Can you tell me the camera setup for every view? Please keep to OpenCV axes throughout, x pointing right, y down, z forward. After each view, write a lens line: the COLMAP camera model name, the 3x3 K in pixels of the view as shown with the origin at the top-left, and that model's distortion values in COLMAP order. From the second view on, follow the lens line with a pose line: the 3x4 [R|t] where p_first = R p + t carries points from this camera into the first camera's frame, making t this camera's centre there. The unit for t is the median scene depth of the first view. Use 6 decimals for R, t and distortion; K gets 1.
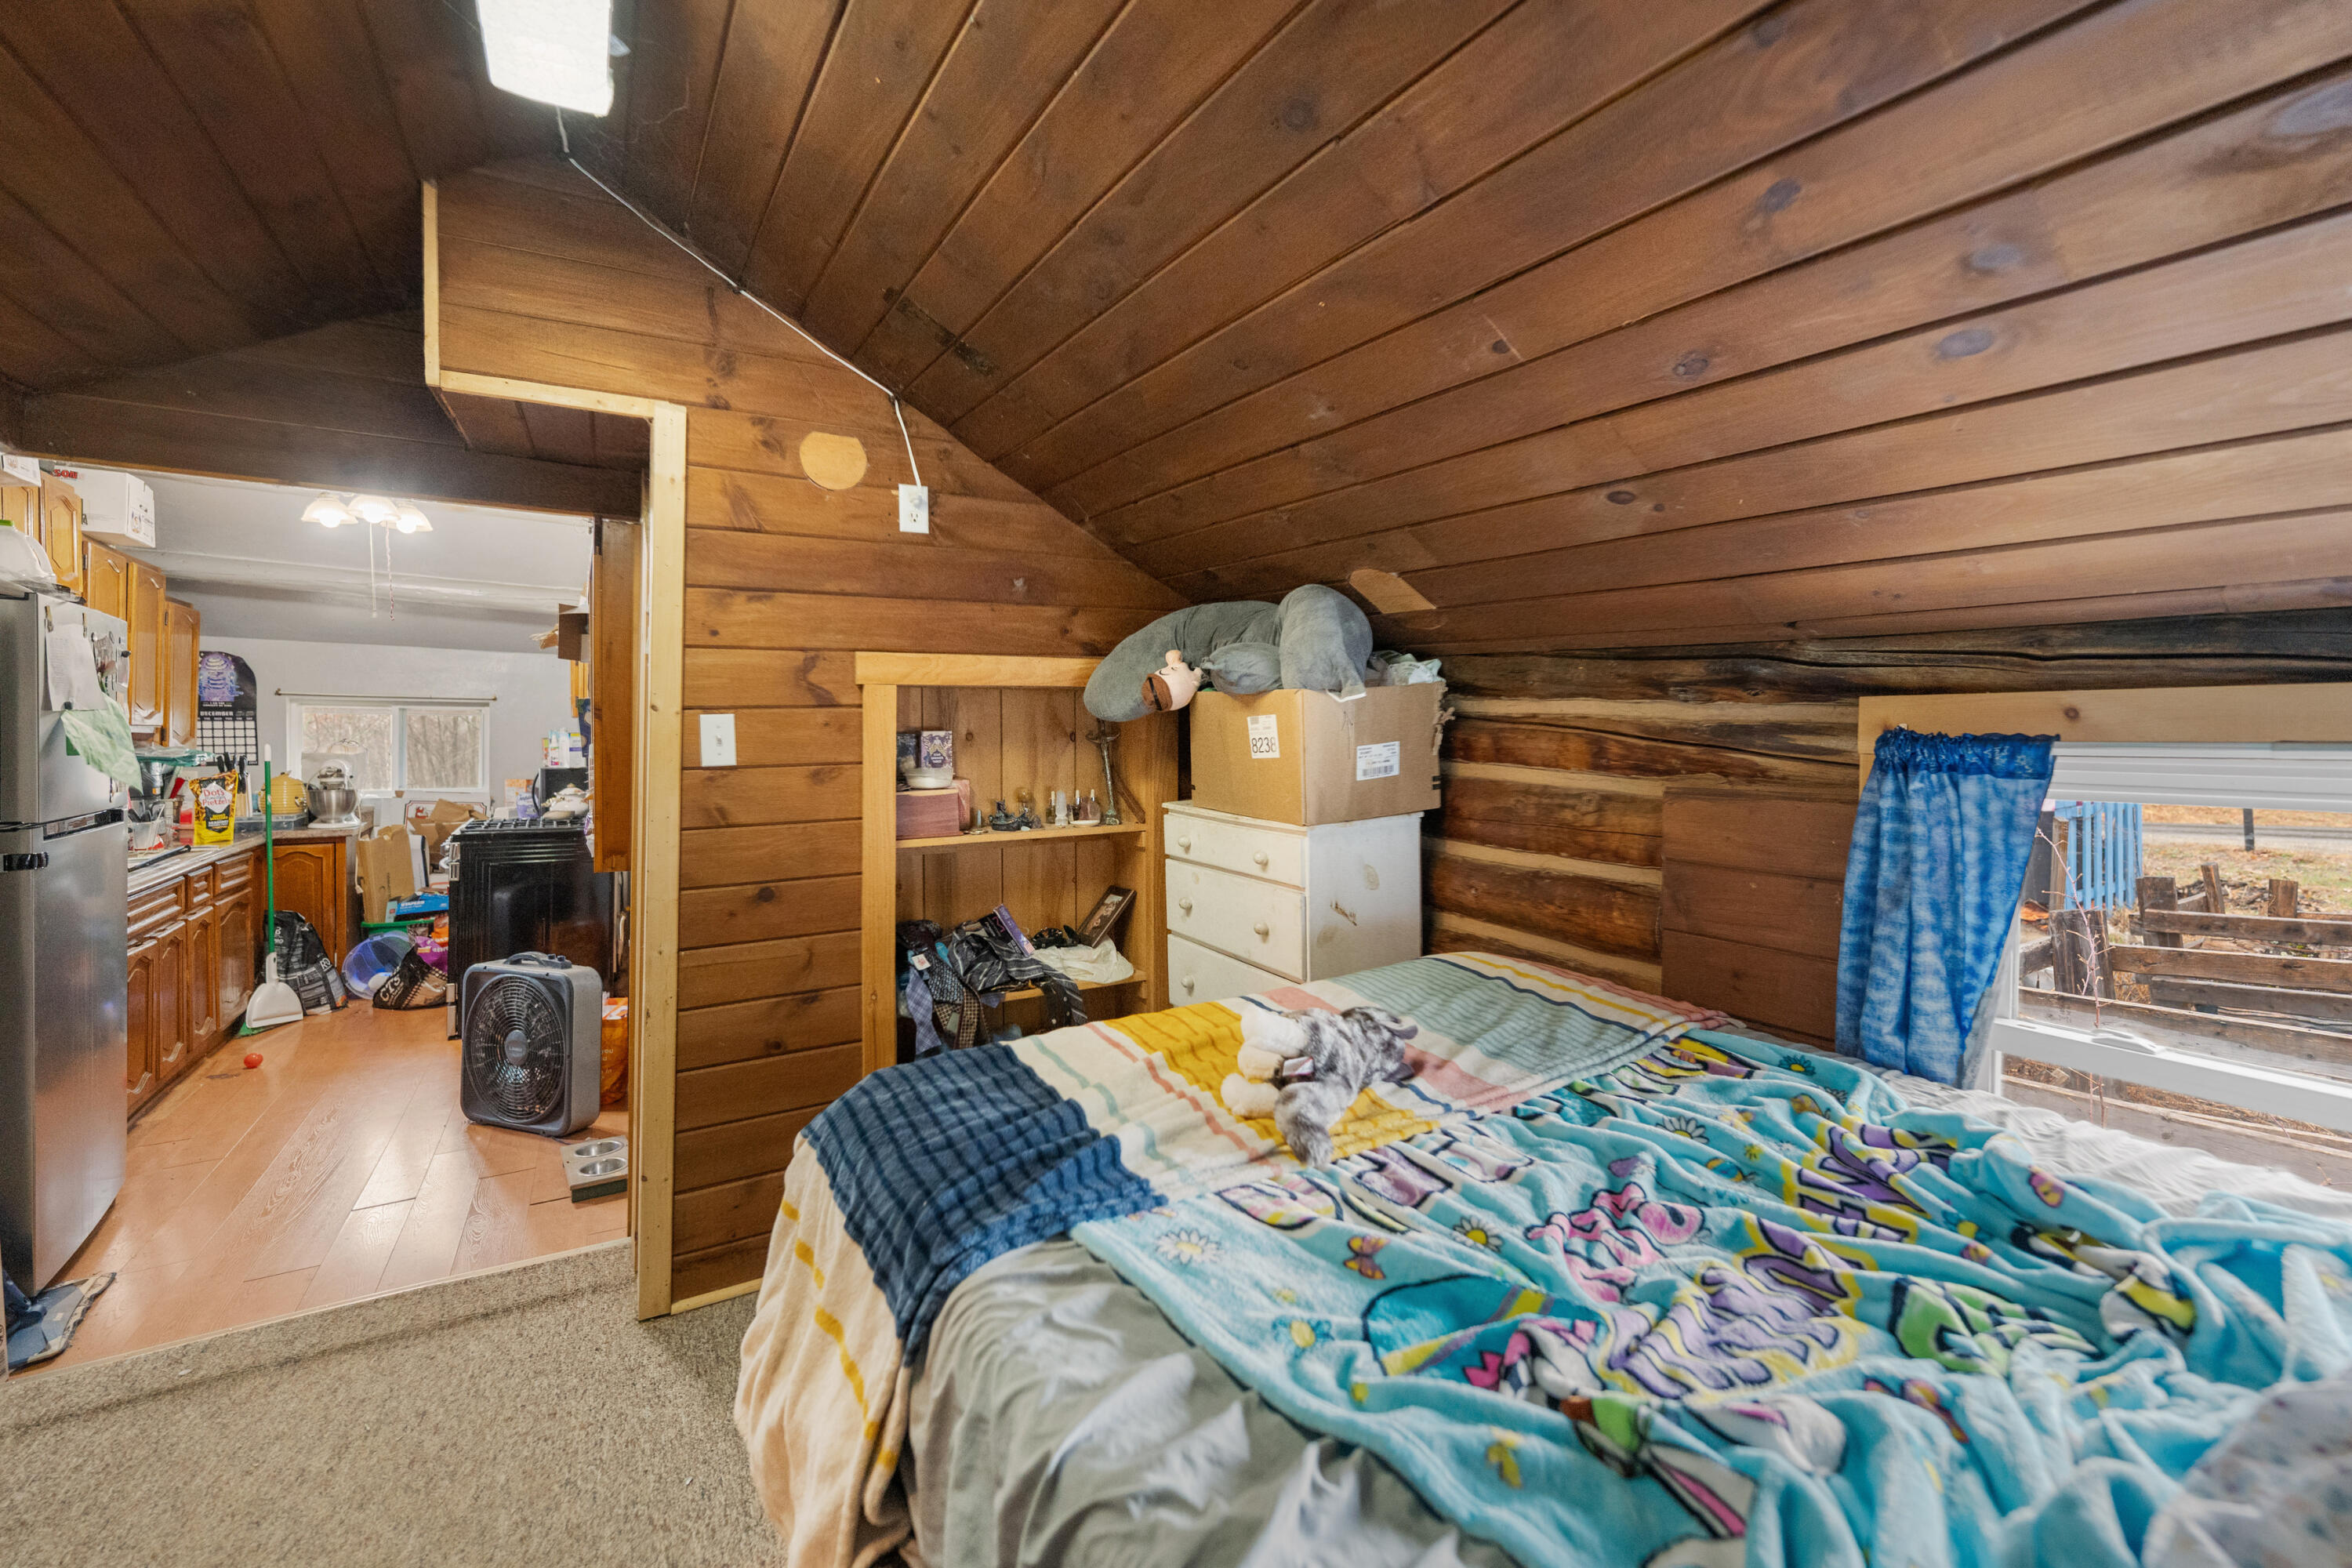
lens RADIAL K [[972.8, 0, 1150.2], [0, 972.8, 730.4], [0, 0, 1]] dist [0.003863, -0.000185]
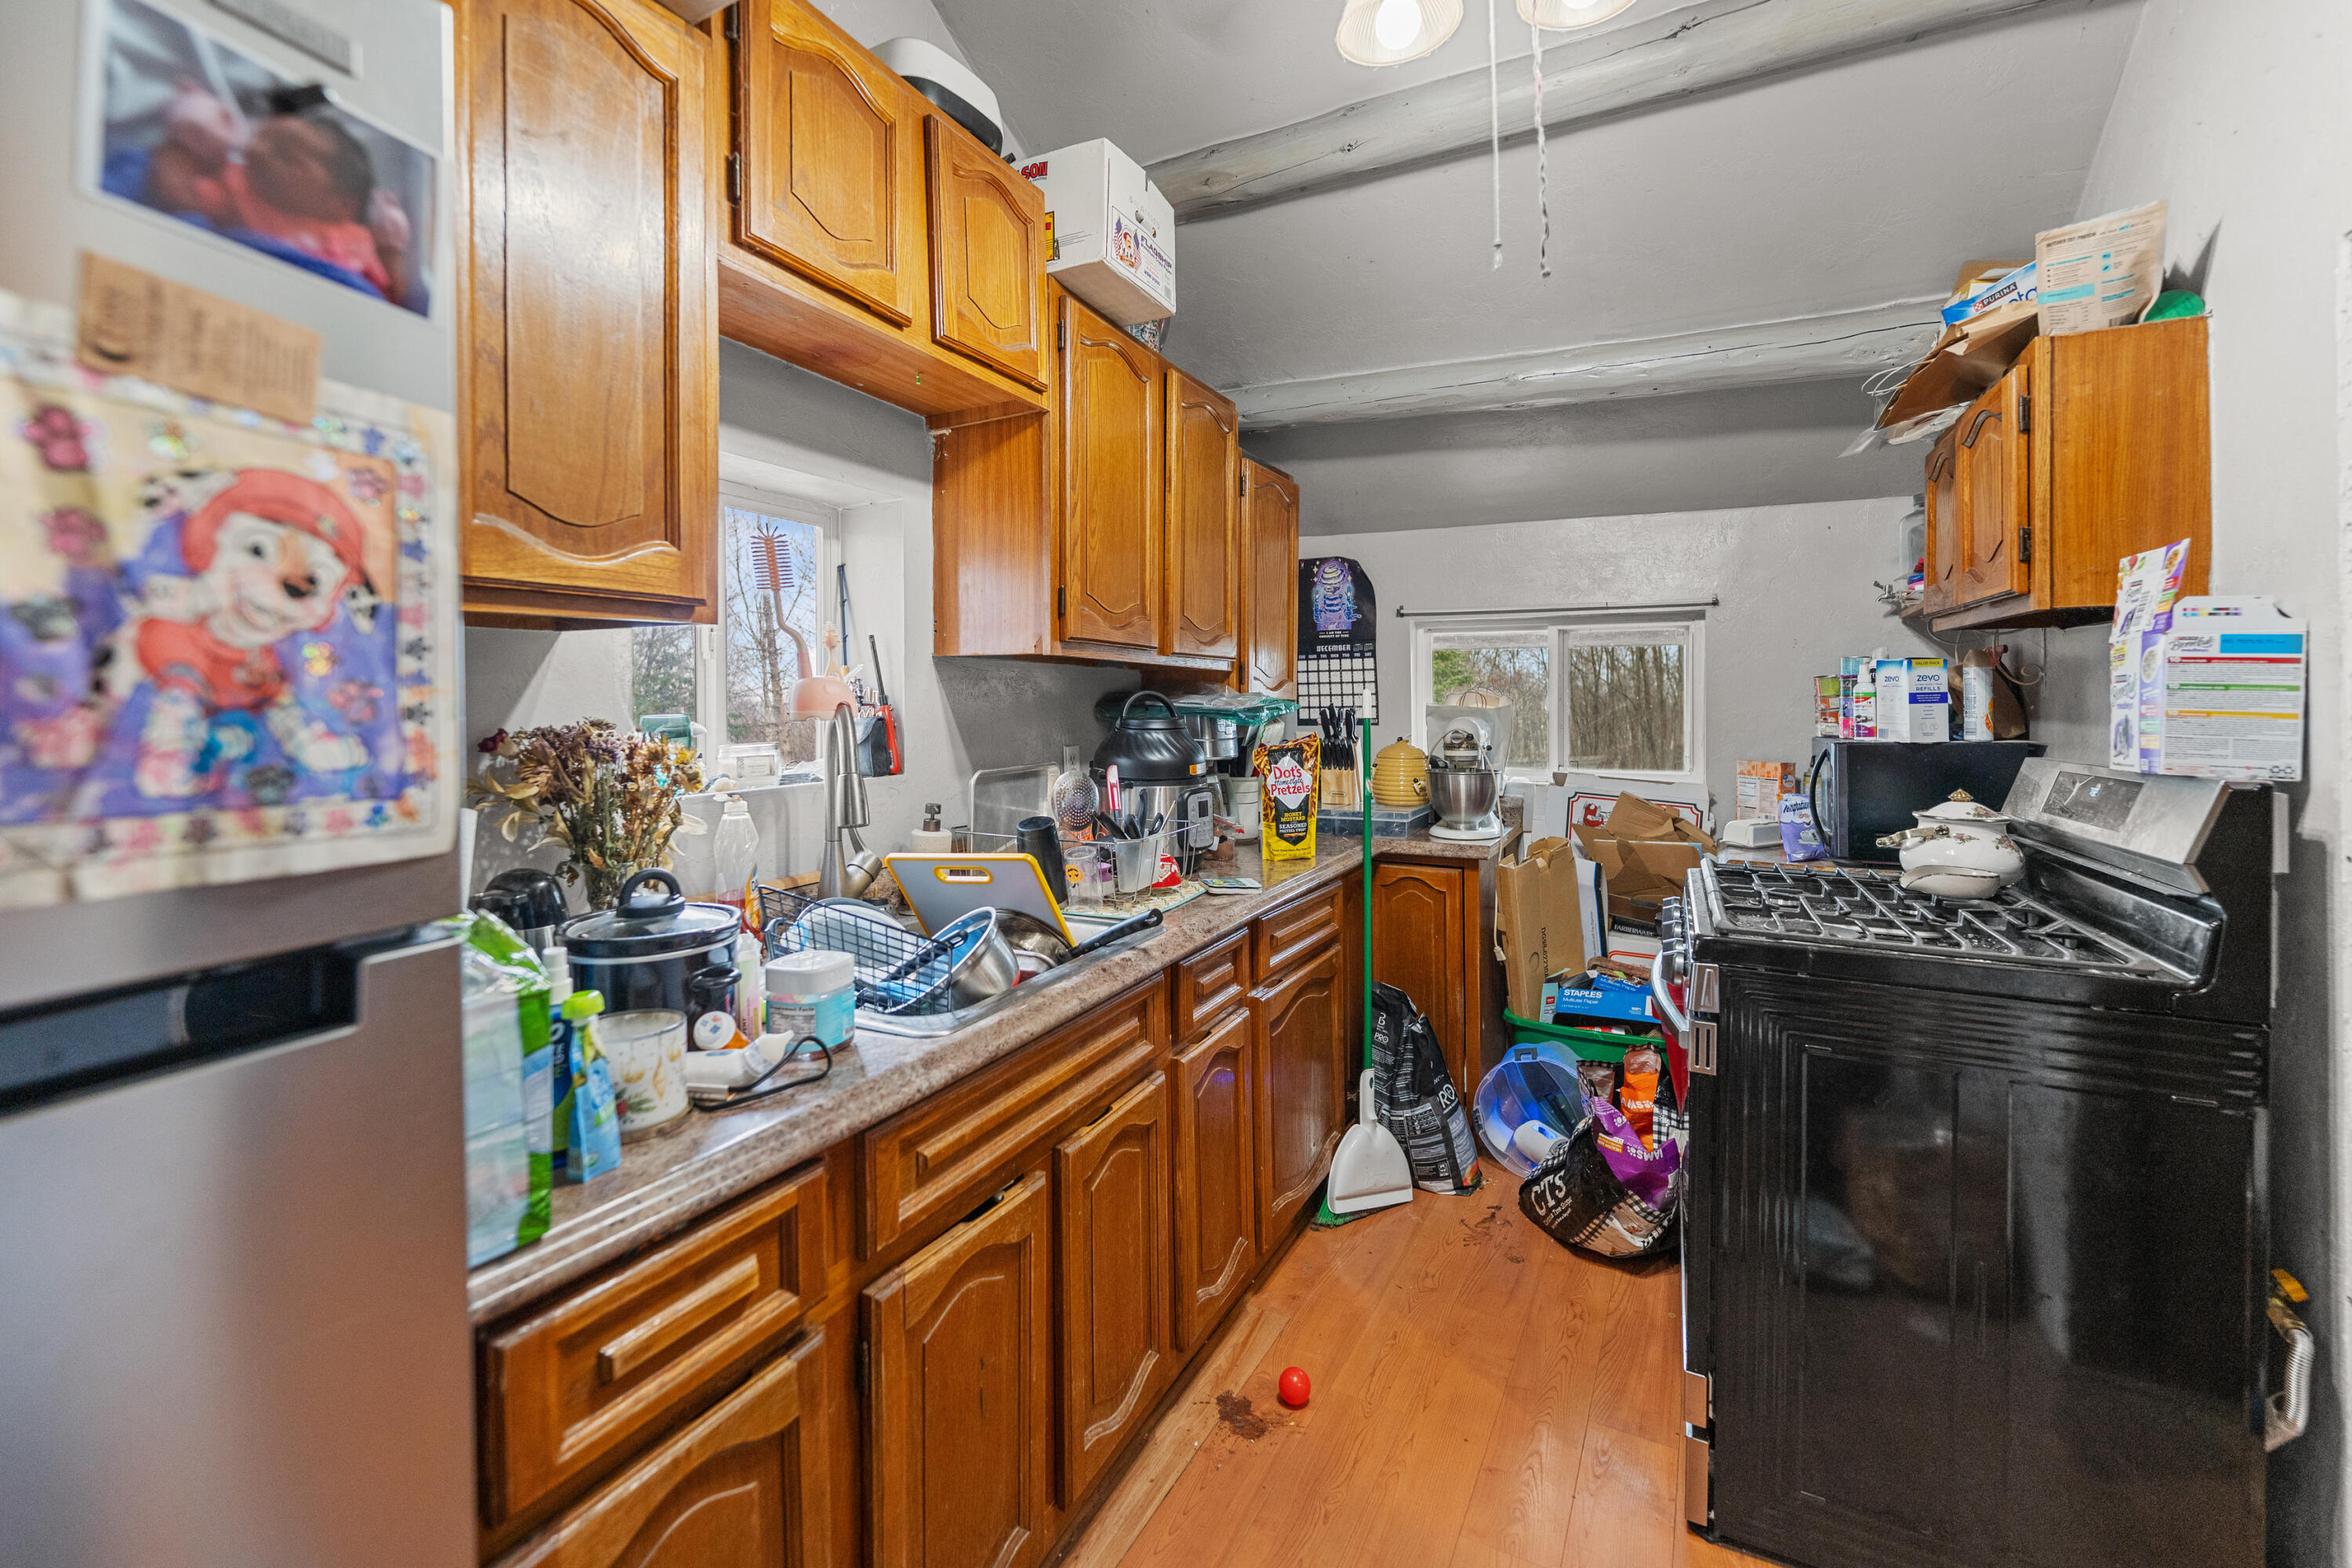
lens RADIAL K [[972.8, 0, 1194.6], [0, 972.8, 714.7], [0, 0, 1]] dist [0.003863, -0.000185]
pose [[0.534048, 0.008284, -0.845414, -0.456294], [0.010984, 0.999800, 0.016735, 0.017605], [0.845383, -0.018223, 0.533850, 0.584573]]
